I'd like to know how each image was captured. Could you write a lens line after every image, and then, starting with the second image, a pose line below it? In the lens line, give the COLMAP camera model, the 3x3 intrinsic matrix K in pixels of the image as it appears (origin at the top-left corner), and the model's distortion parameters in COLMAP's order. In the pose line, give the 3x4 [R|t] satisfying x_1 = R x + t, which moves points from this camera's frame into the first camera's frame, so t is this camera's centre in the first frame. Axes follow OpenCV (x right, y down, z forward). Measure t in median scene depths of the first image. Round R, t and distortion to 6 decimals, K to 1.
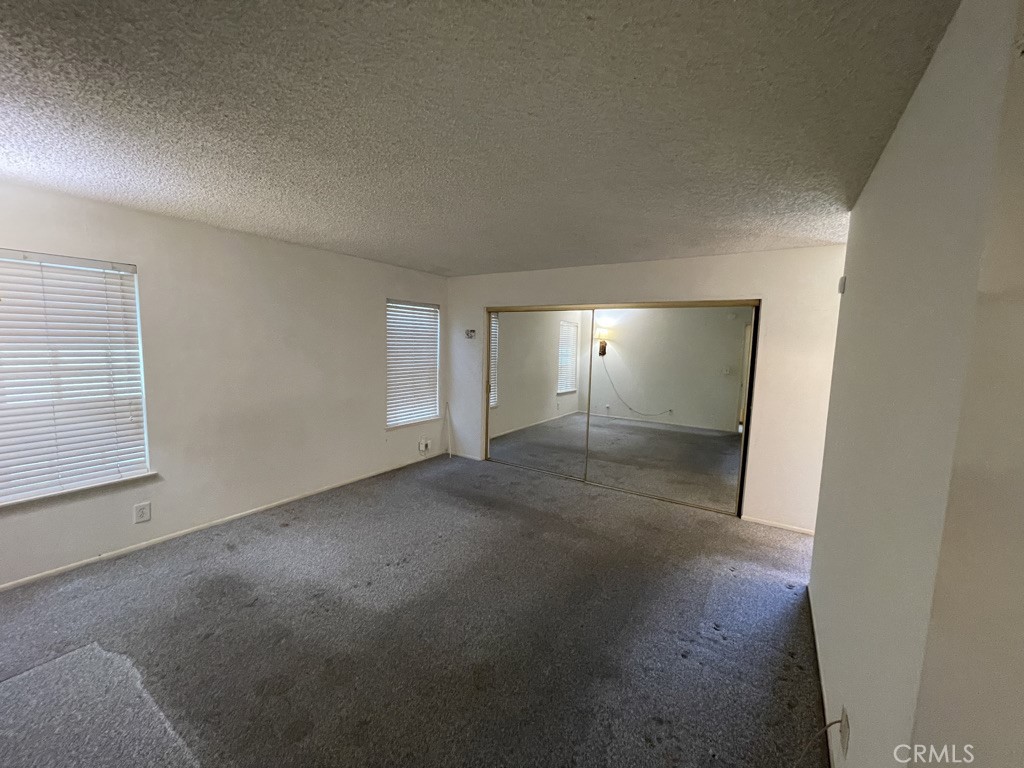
lens RADIAL K [[413.7, 0, 508.0], [0, 413.7, 383.6], [0, 0, 1]] dist [0.001234, 0.000397]
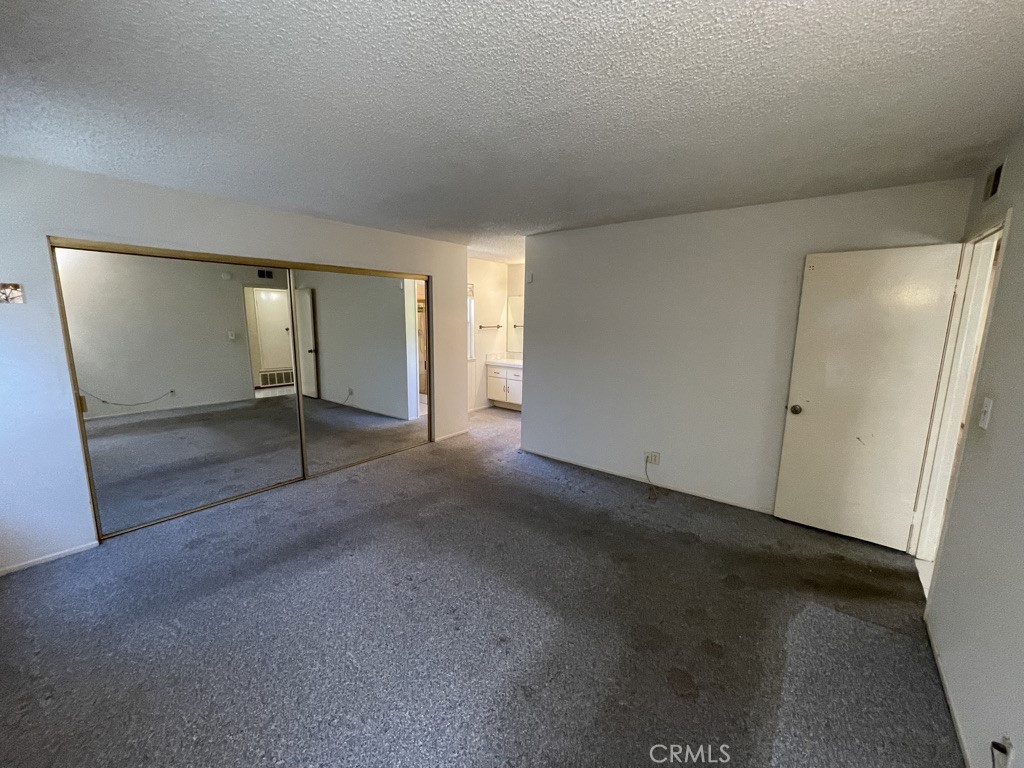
lens RADIAL K [[413.7, 0, 508.0], [0, 413.7, 383.6], [0, 0, 1]] dist [0.001234, 0.000397]
pose [[0.089580, -0.189547, 0.977777, -0.717084], [0.091359, 0.979149, 0.181442, -0.082479], [-0.991781, 0.073076, 0.105029, 0.638600]]
